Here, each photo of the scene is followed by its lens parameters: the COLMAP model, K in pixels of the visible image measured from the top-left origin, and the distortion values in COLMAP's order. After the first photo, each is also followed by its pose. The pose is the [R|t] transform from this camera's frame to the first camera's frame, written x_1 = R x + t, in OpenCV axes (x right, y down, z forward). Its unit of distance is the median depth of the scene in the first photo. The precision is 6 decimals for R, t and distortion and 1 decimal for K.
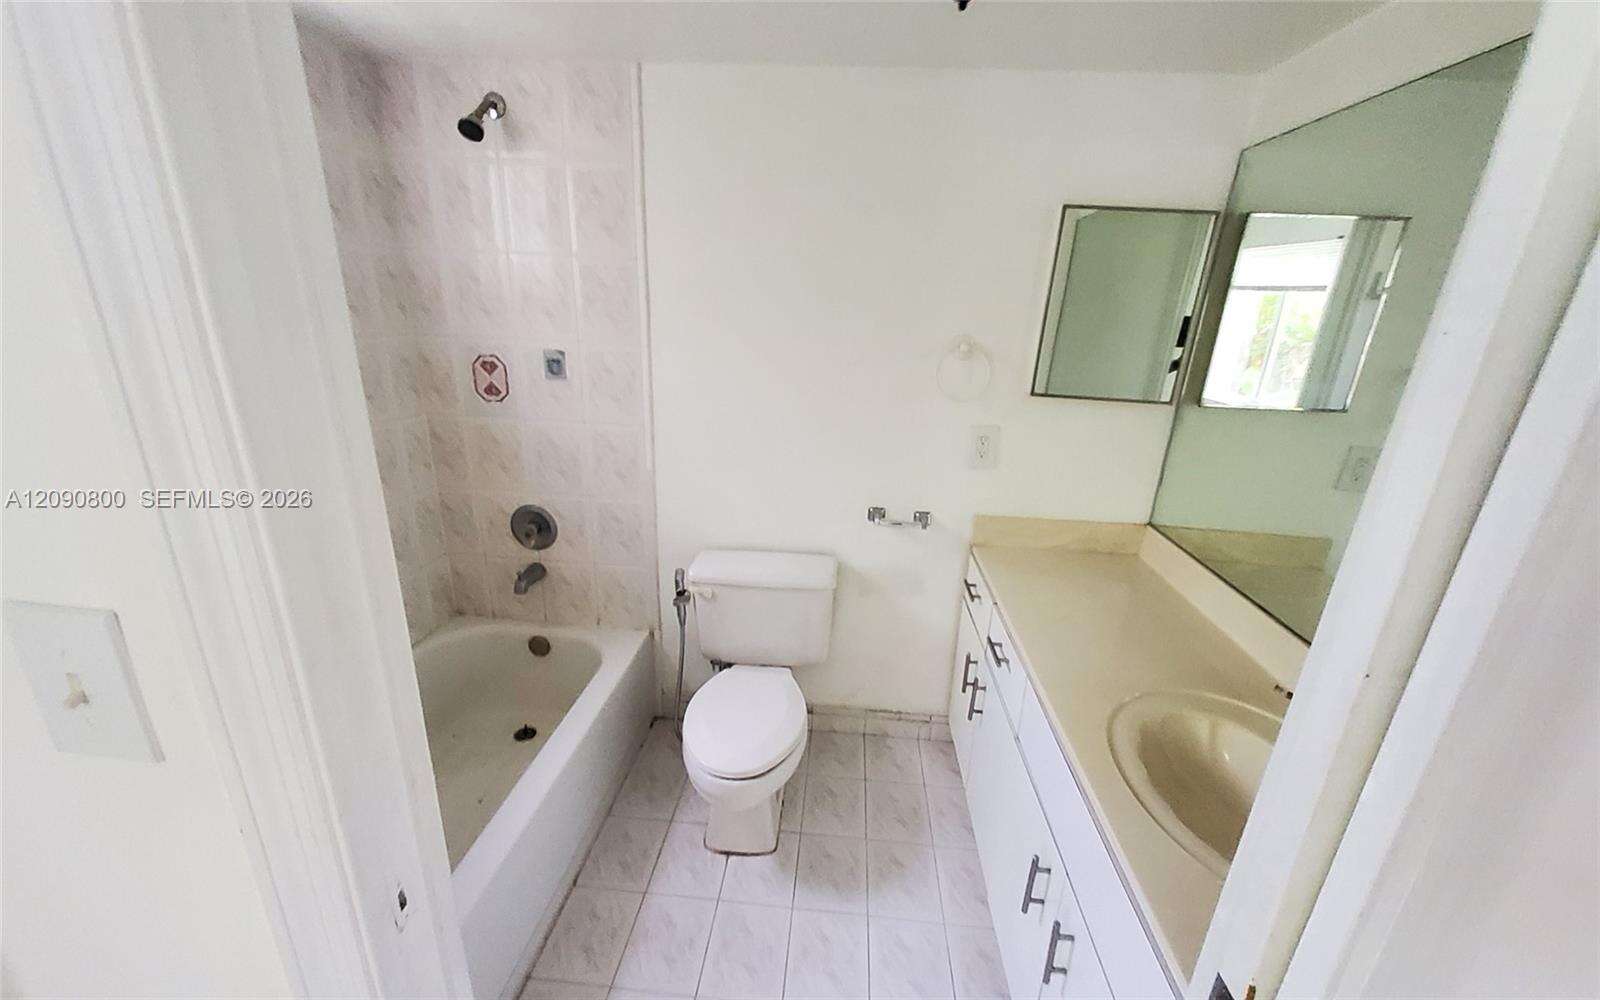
lens RADIAL K [[623.3, 0, 798.8], [0, 623.3, 504.1], [0, 0, 1]] dist [-0.002602, -0.000110]
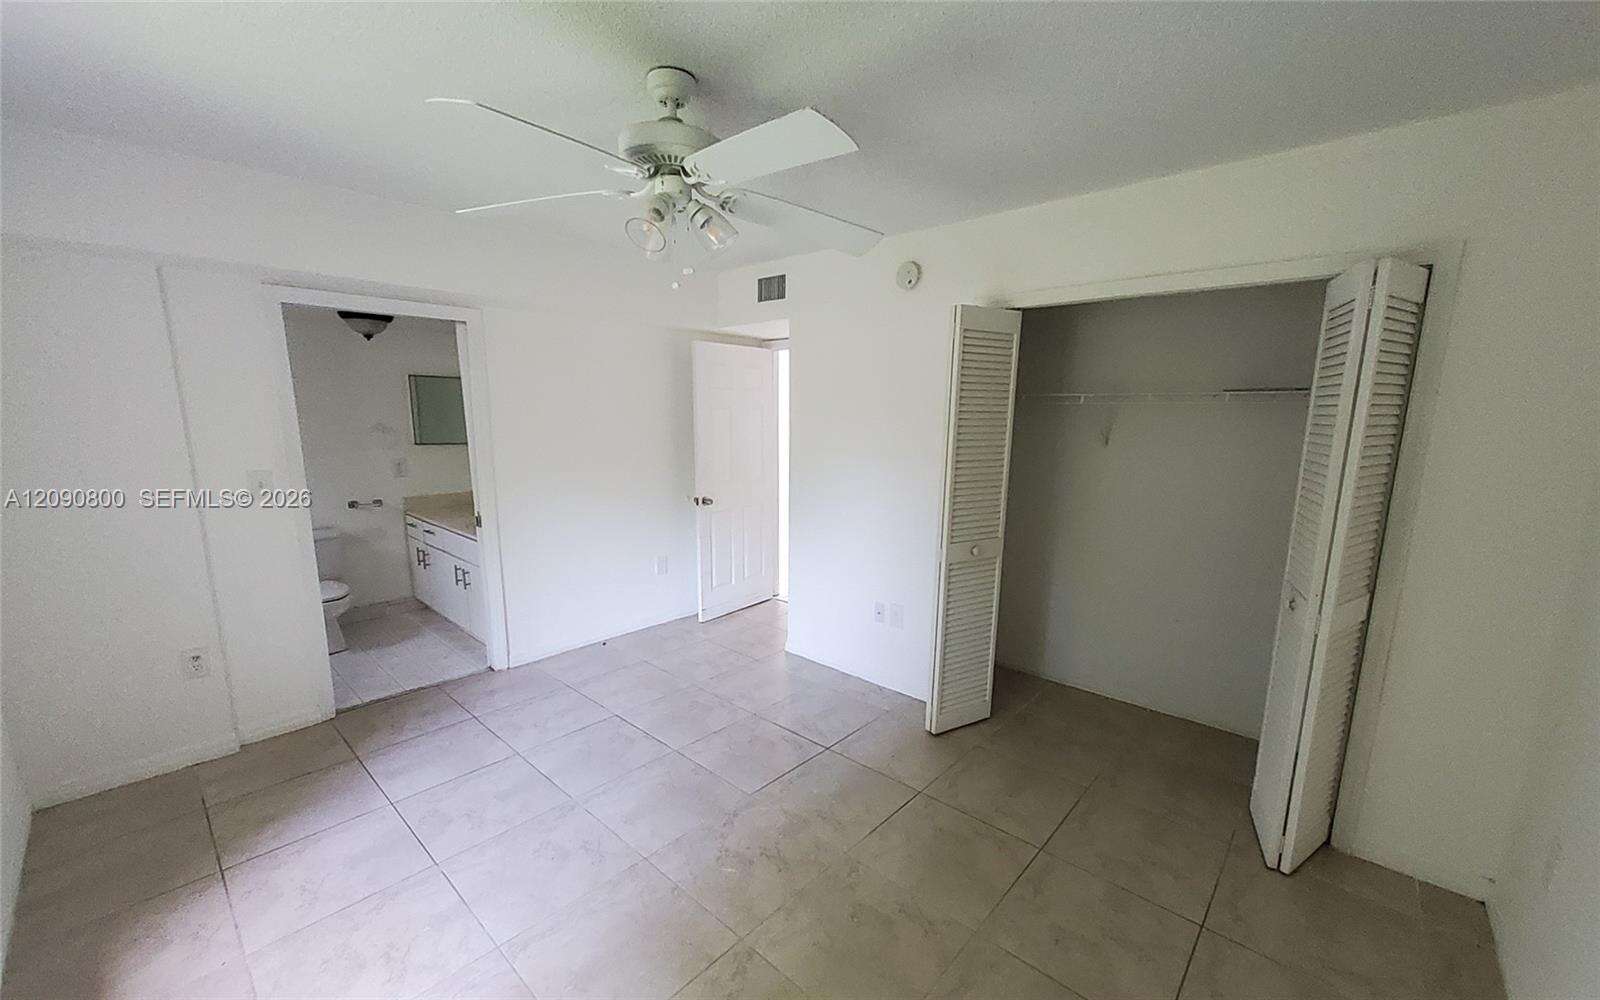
lens RADIAL K [[623.3, 0, 804.6], [0, 623.3, 511.2], [0, 0, 1]] dist [-0.002602, -0.000110]
pose [[0.603054, -0.176074, 0.778026, -0.634399], [0.278527, 0.960427, 0.001464, 0.482717], [-0.747495, 0.215818, 0.628231, -1.579258]]
